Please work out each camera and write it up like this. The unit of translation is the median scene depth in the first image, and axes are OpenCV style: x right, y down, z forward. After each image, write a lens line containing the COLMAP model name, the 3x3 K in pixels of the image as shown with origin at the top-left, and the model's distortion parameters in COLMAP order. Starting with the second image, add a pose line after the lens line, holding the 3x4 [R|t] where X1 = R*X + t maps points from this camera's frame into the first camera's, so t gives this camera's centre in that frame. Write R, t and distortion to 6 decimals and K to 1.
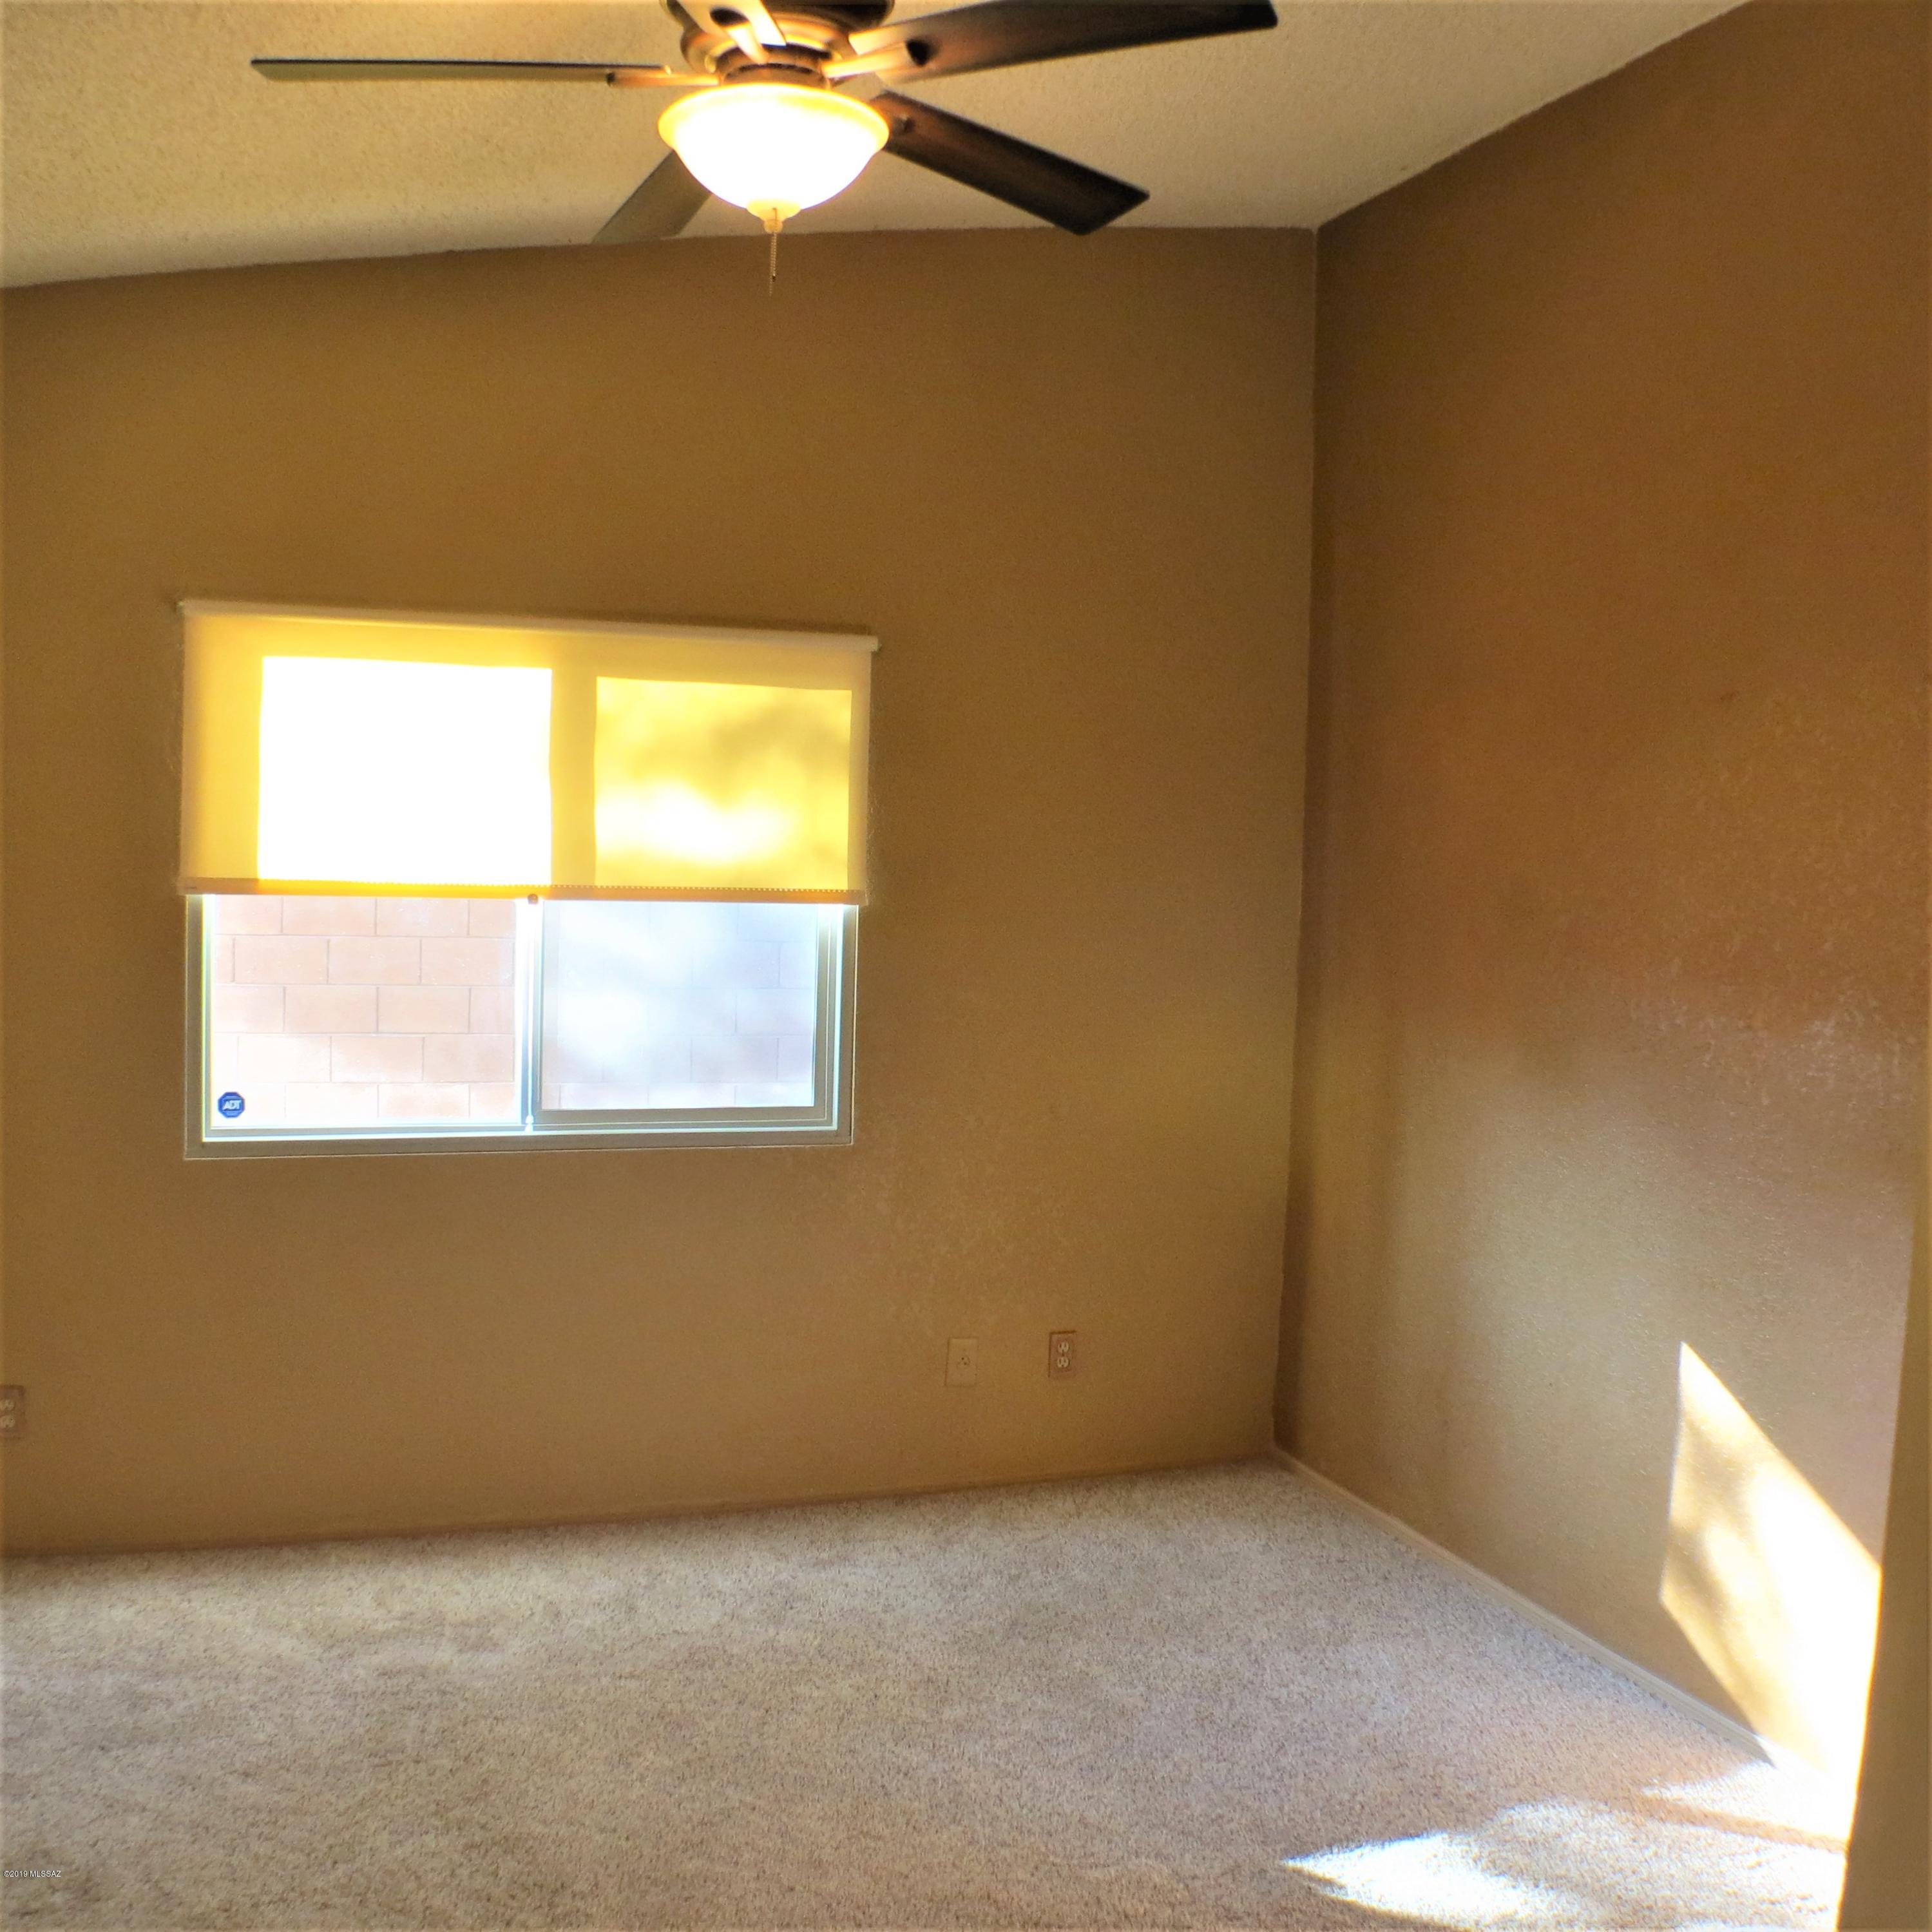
lens RADIAL K [[1905.6, 0, 964.9], [0, 1905.6, 963.8], [0, 0, 1]] dist [-0.156836, 0.000000]
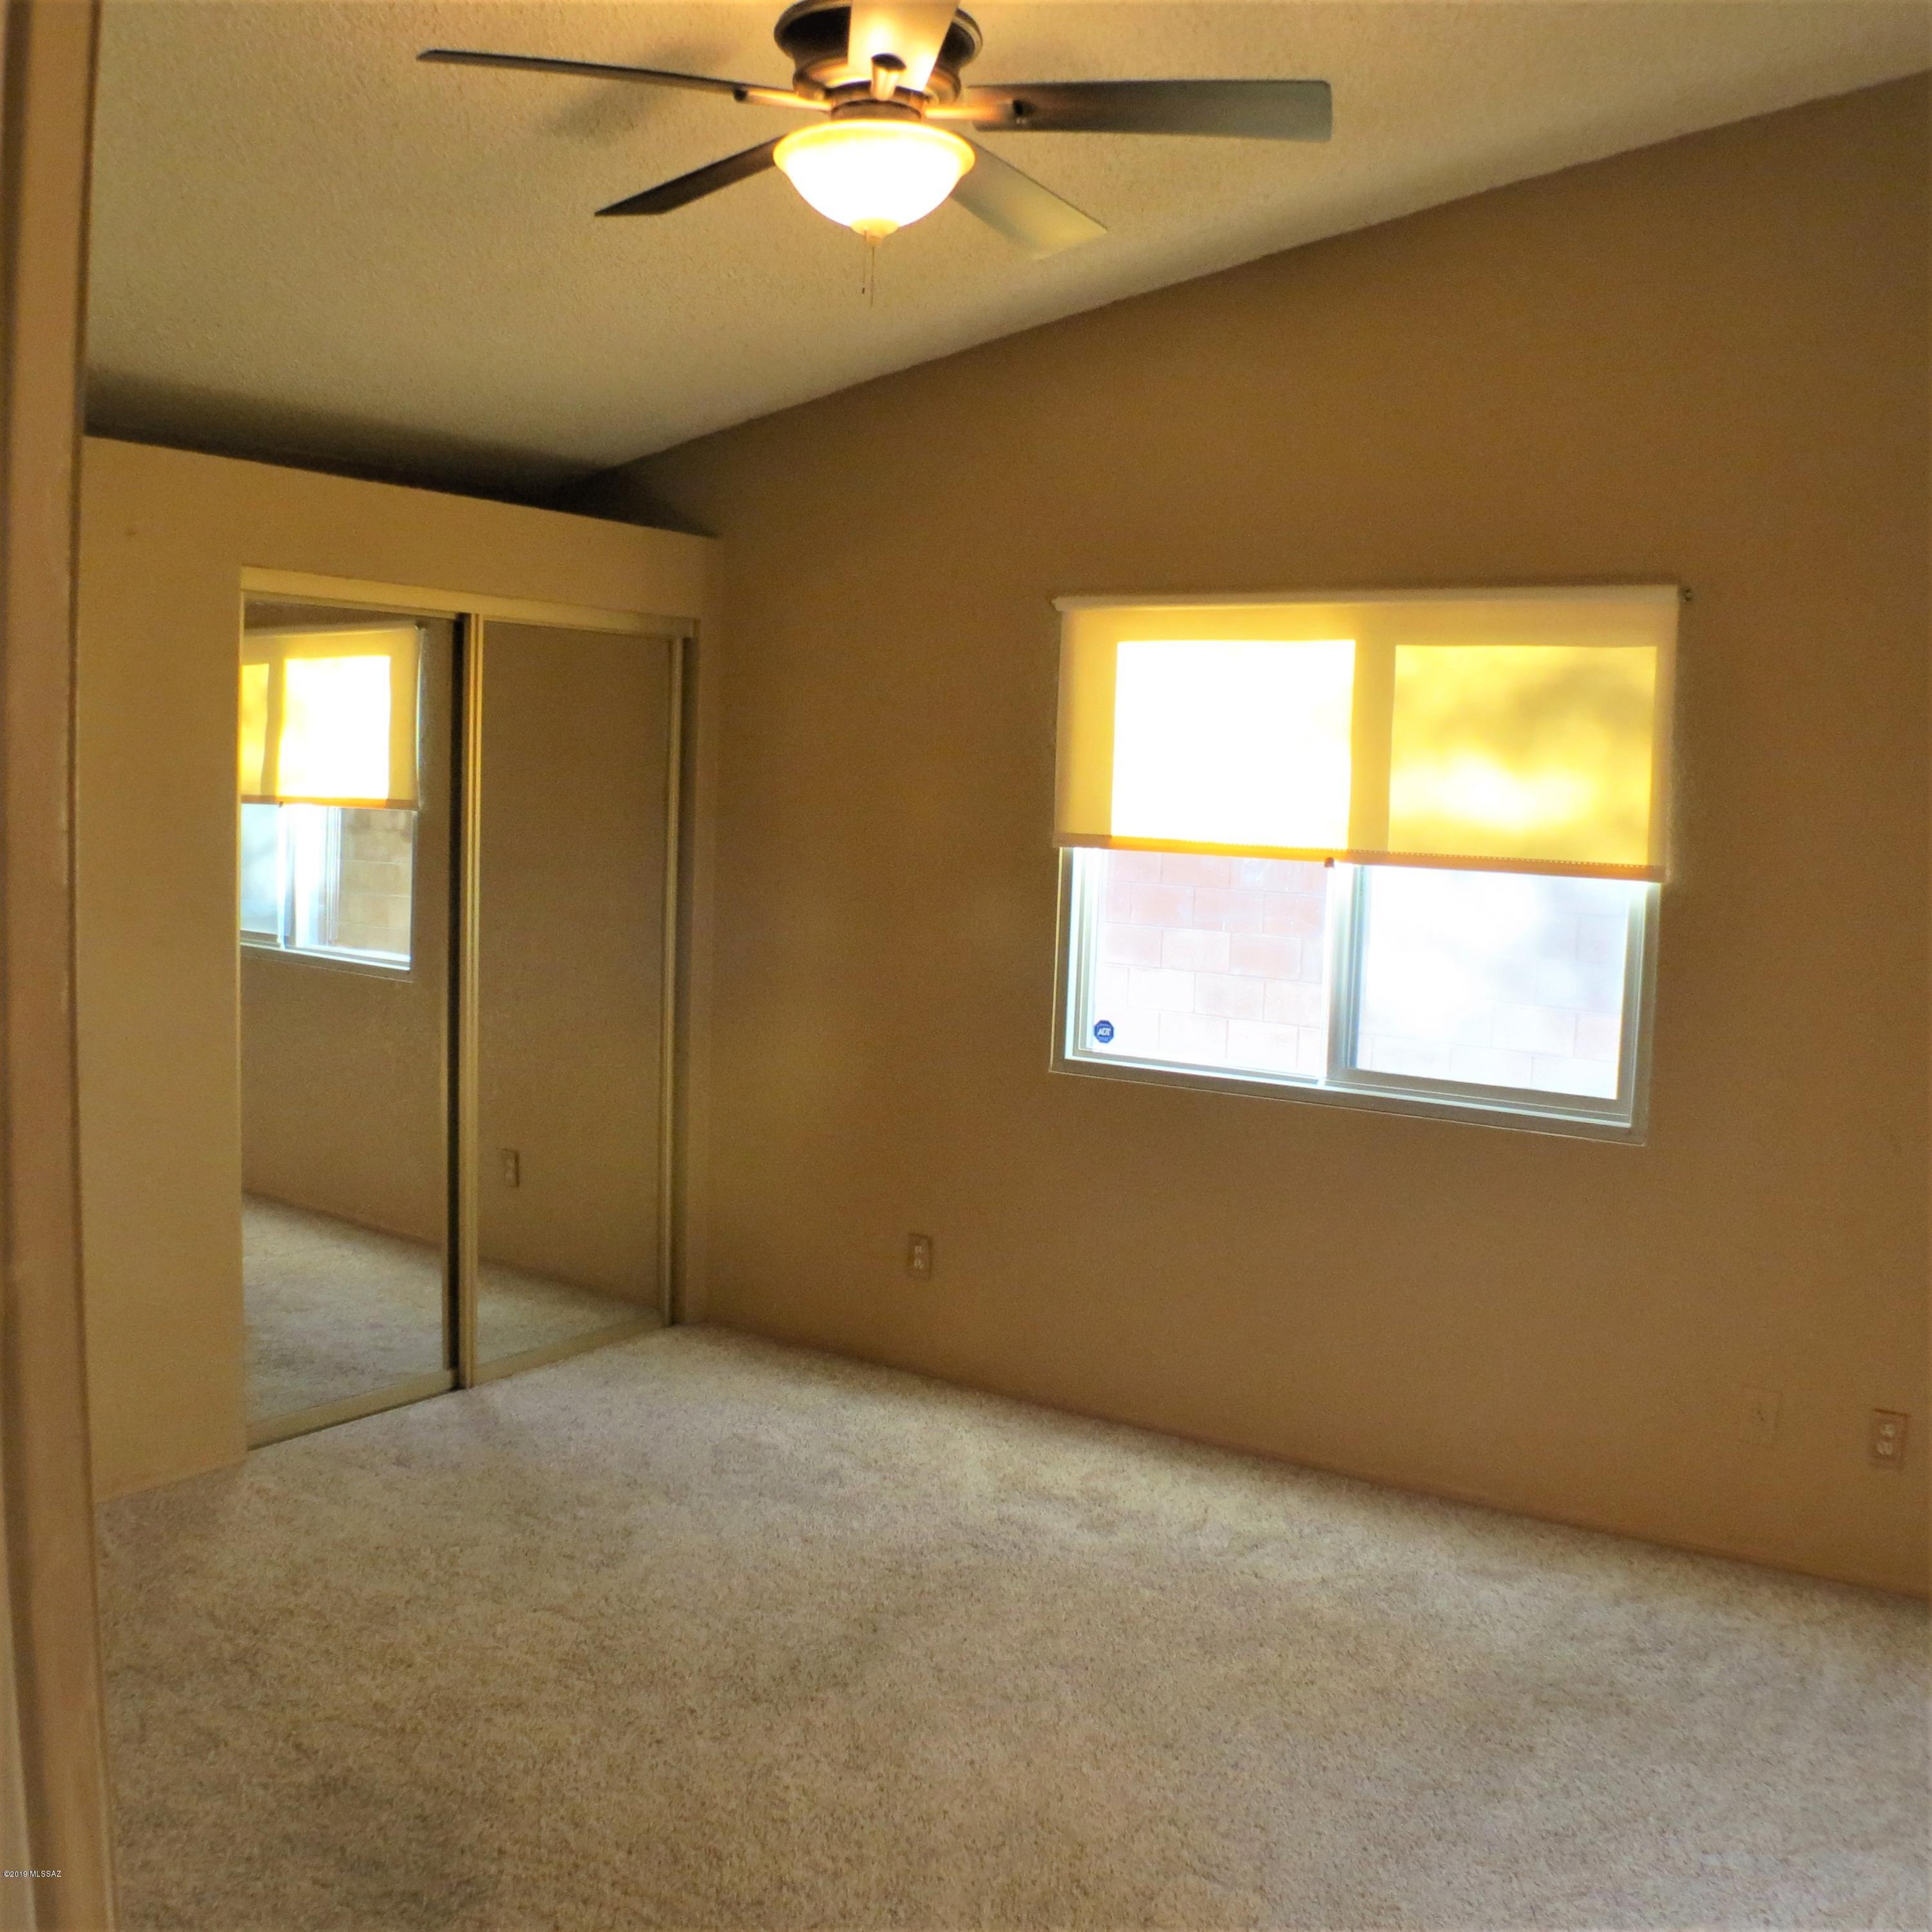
lens RADIAL K [[1905.6, 0, 972.5], [0, 1905.6, 963.8], [0, 0, 1]] dist [-0.156836, 0.000000]
pose [[0.578546, 0.065312, -0.813031, 0.524131], [-0.068896, 0.997140, 0.031076, 0.002717], [0.812735, 0.038035, 0.581391, 0.242617]]
